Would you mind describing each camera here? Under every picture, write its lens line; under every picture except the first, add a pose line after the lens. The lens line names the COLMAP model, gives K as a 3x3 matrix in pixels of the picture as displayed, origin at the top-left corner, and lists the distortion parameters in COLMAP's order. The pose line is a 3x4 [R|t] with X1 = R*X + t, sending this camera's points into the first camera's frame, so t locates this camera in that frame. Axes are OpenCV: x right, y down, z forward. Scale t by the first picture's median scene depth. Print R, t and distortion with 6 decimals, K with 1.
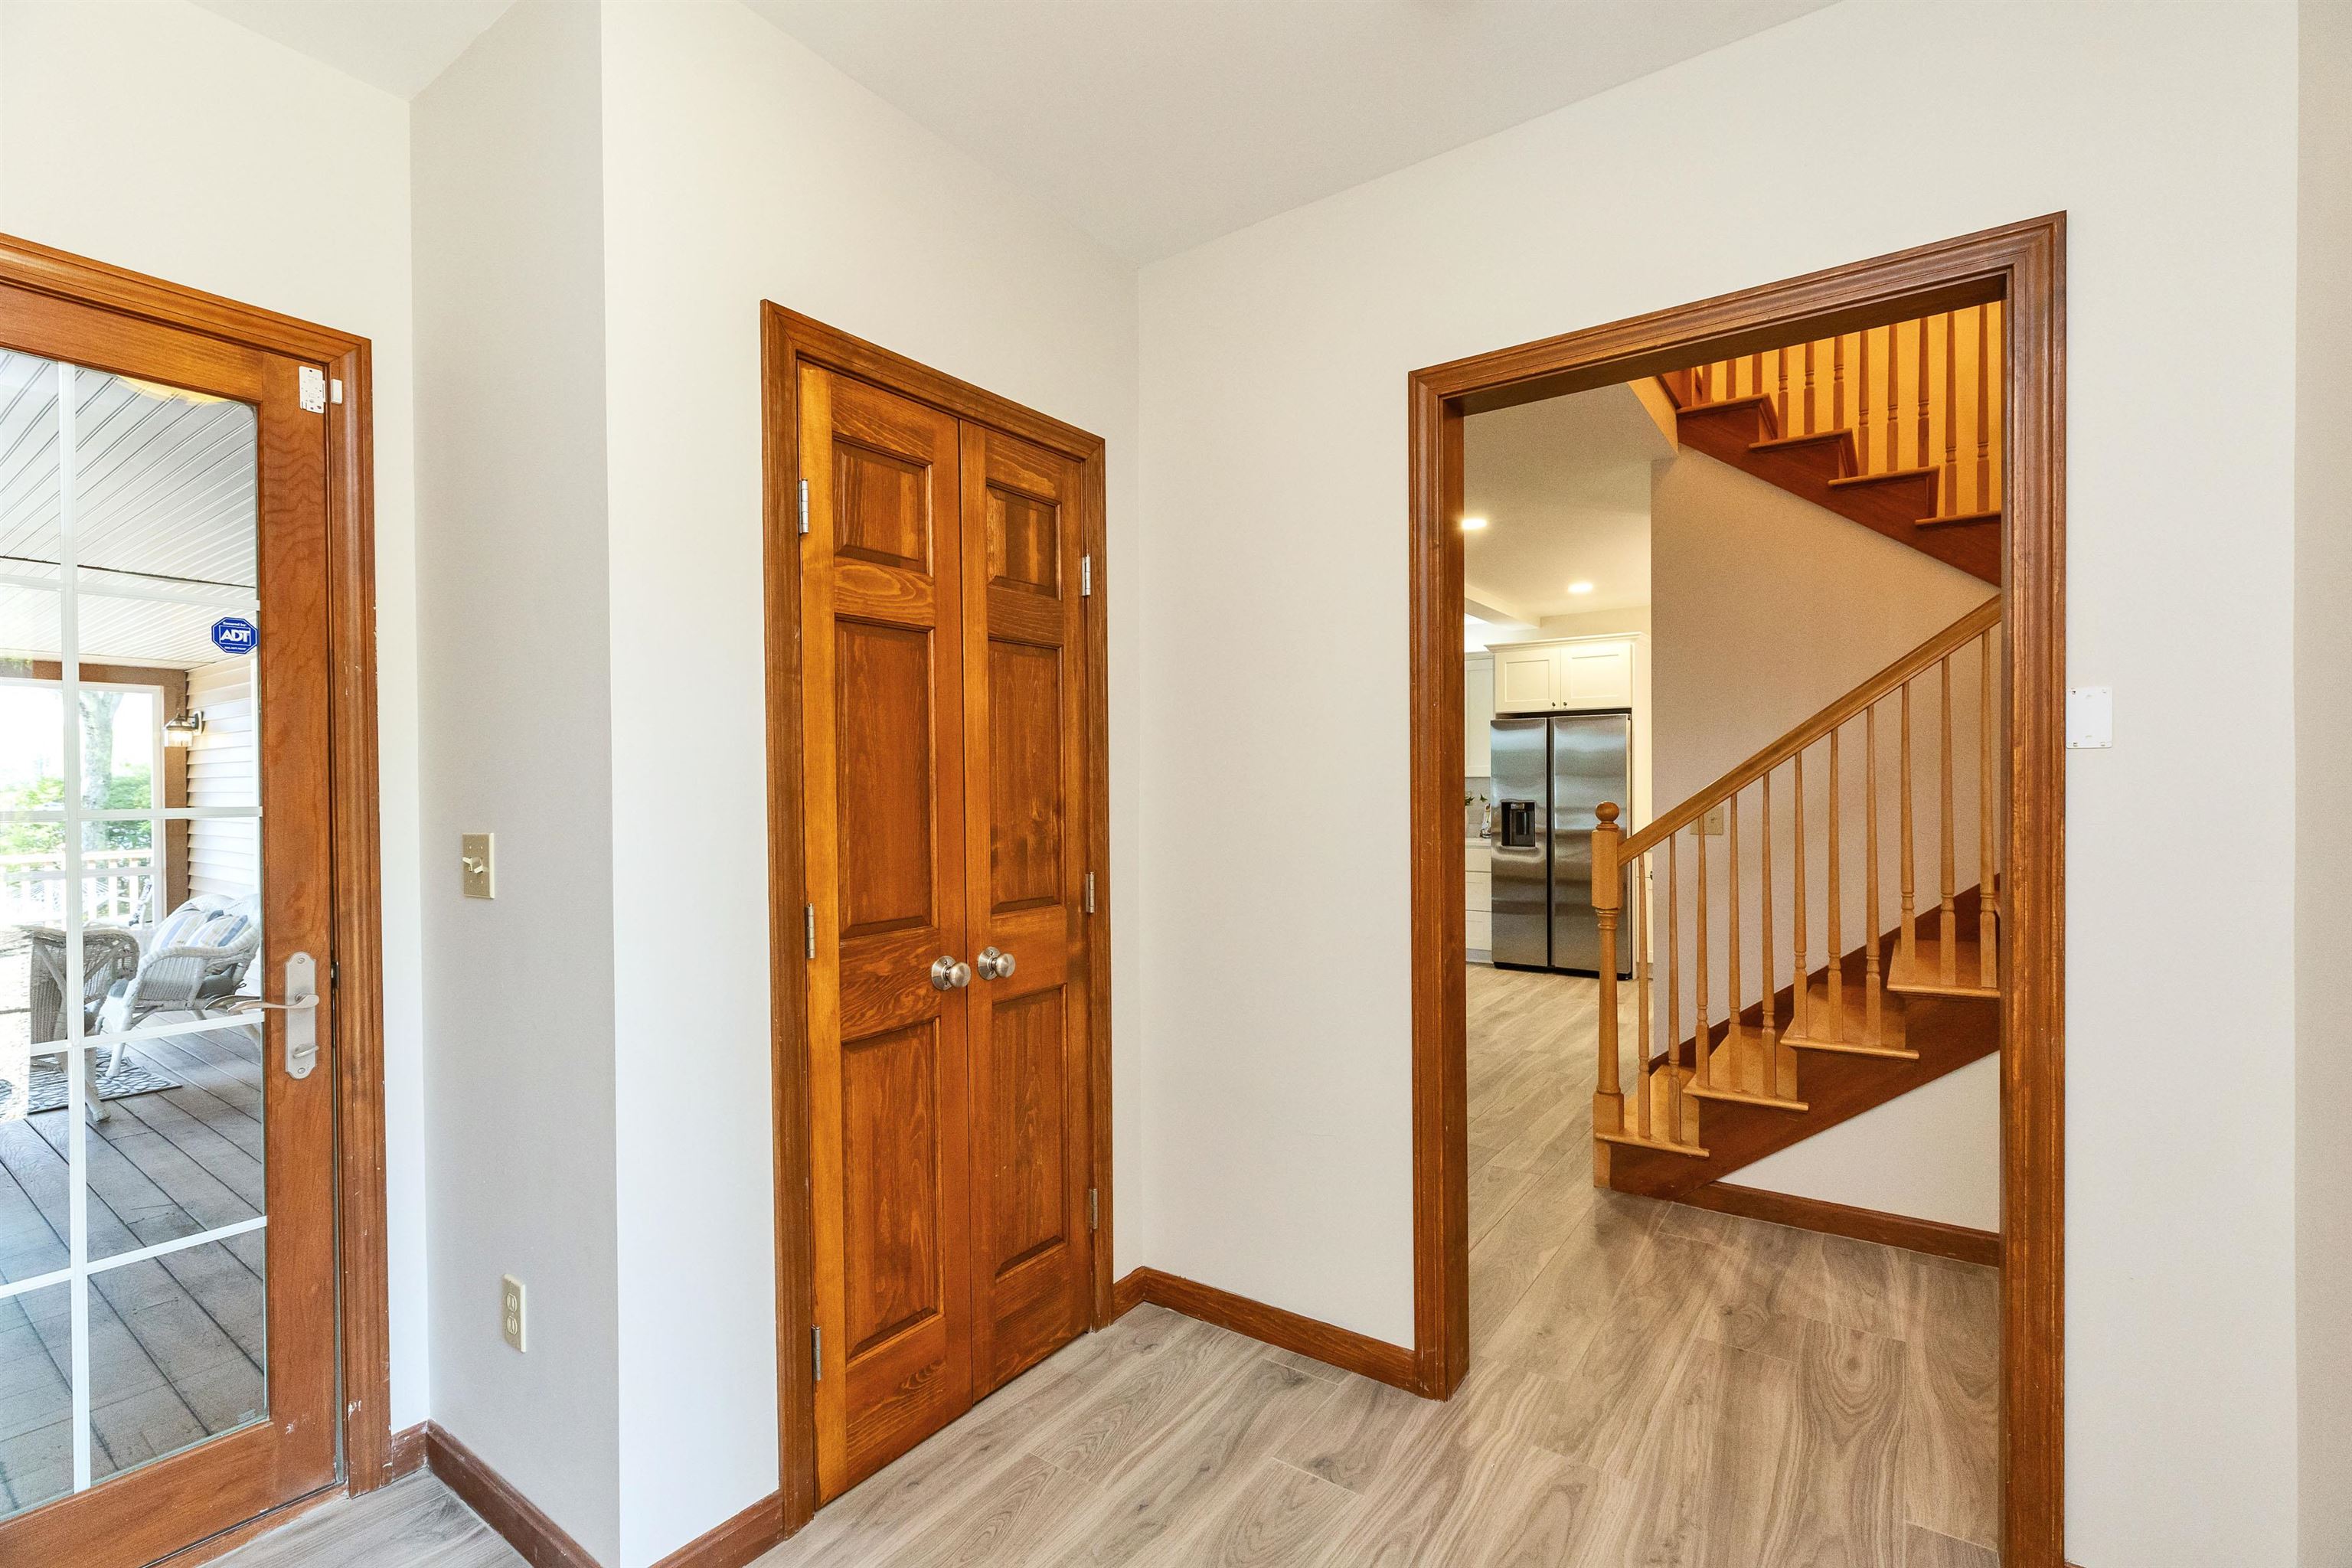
lens RADIAL K [[1046.1, 0, 1177.4], [0, 1046.1, 798.5], [0, 0, 1]] dist [0.005067, -0.000053]
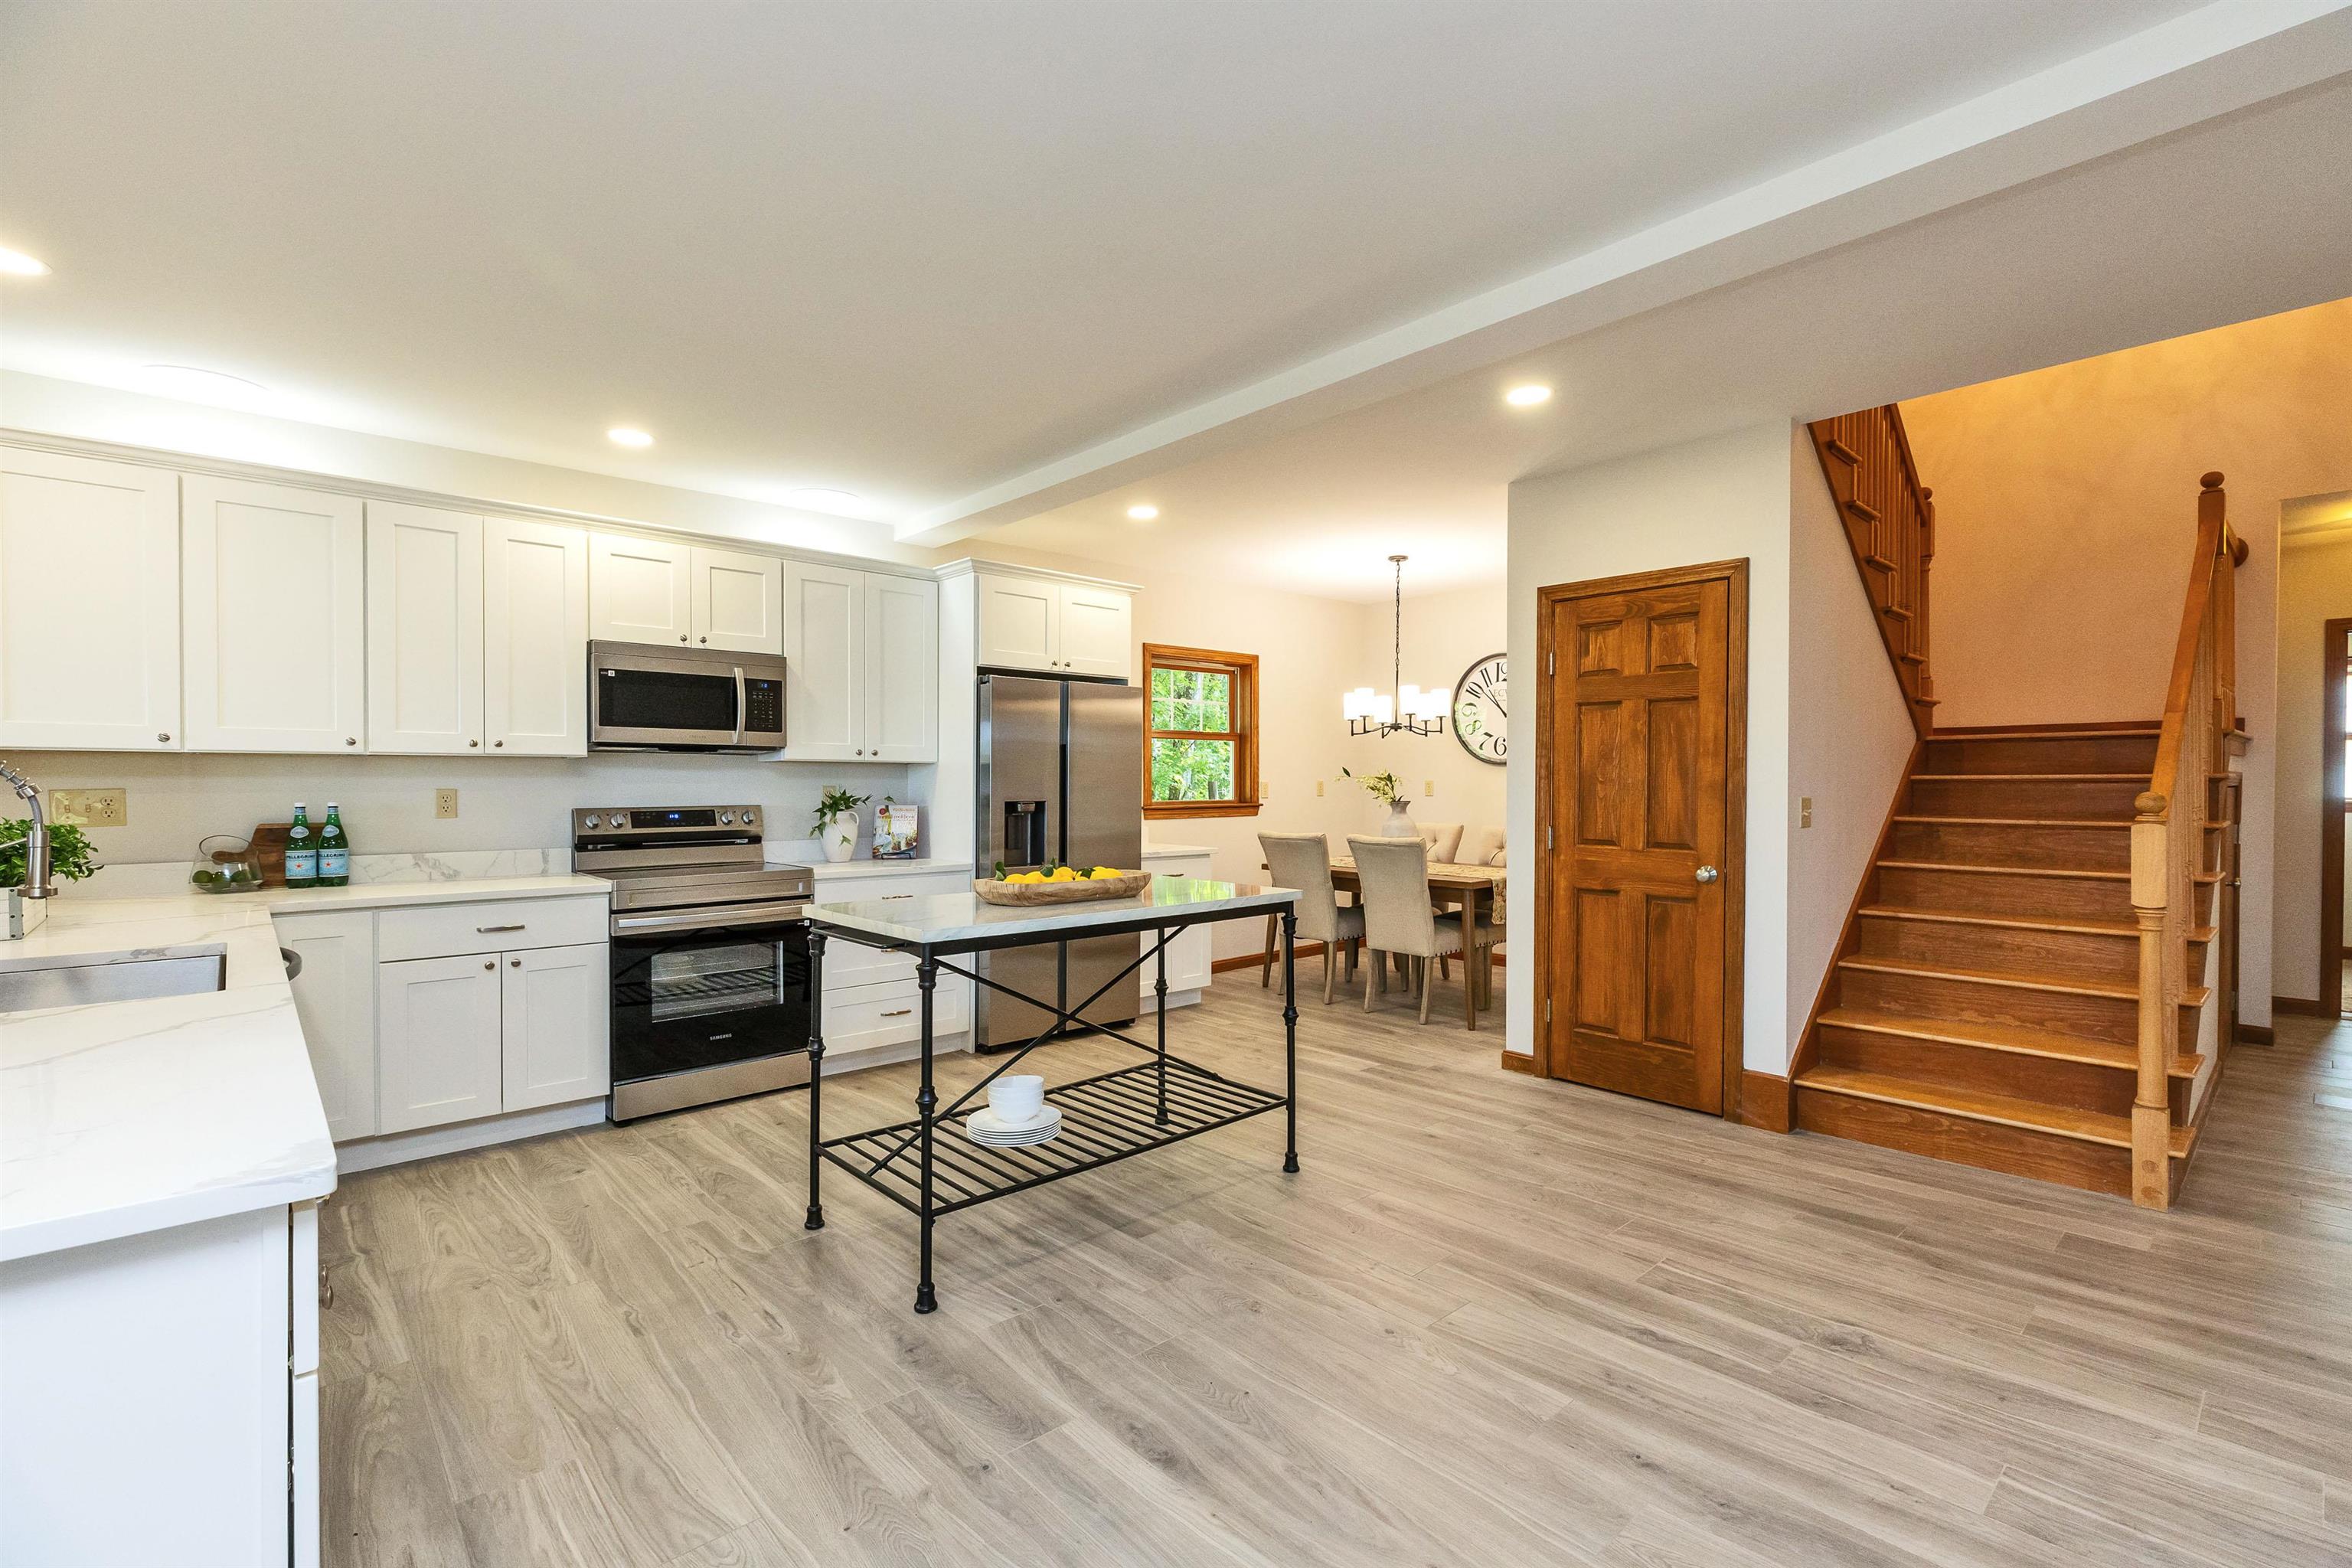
lens RADIAL K [[1046.1, 0, 1196.3], [0, 1046.1, 790.0], [0, 0, 1]] dist [0.005067, -0.000053]
pose [[0.208647, 0.008597, 0.977953, -0.318194], [0.000978, 0.999959, -0.008999, 0.002983], [-0.977991, 0.002834, 0.208630, 0.758660]]
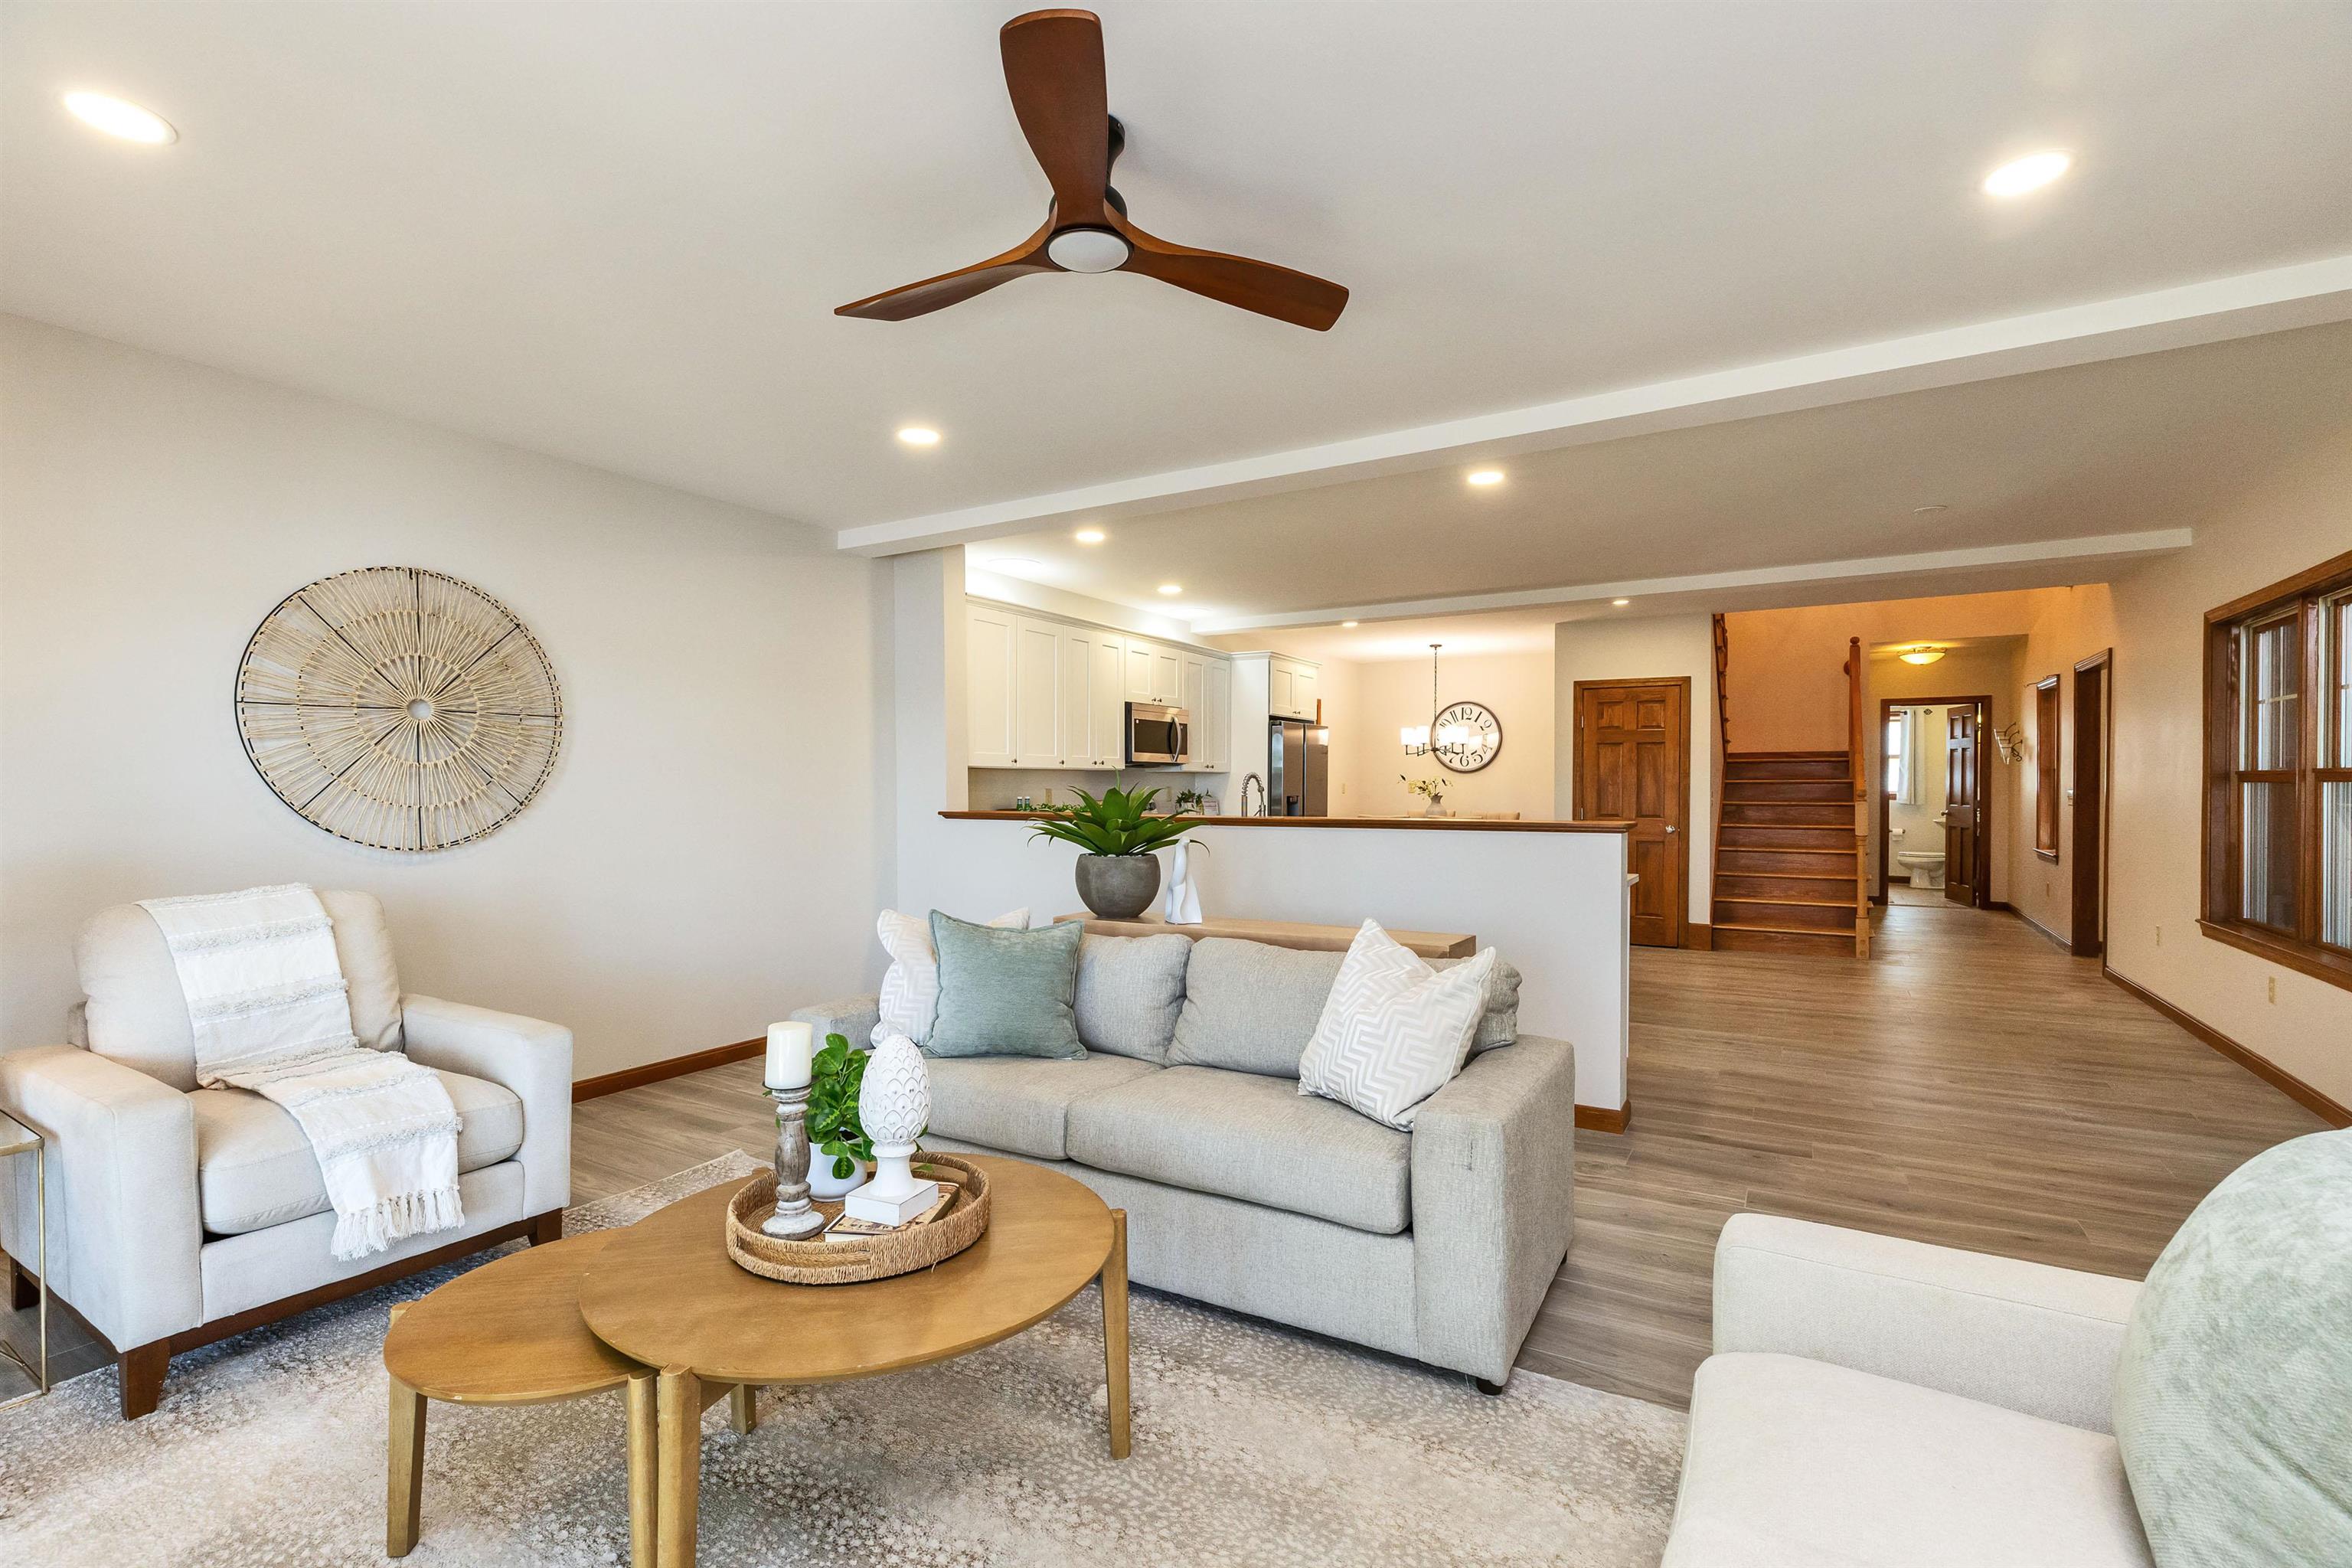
lens RADIAL K [[1046.1, 0, 1177.8], [0, 1046.1, 794.7], [0, 0, 1]] dist [0.005067, -0.000053]
pose [[-0.079989, 0.005055, 0.996783, -0.800407], [0.005964, 0.999972, -0.004593, 0.007180], [-0.996778, 0.005578, -0.080017, 1.227768]]
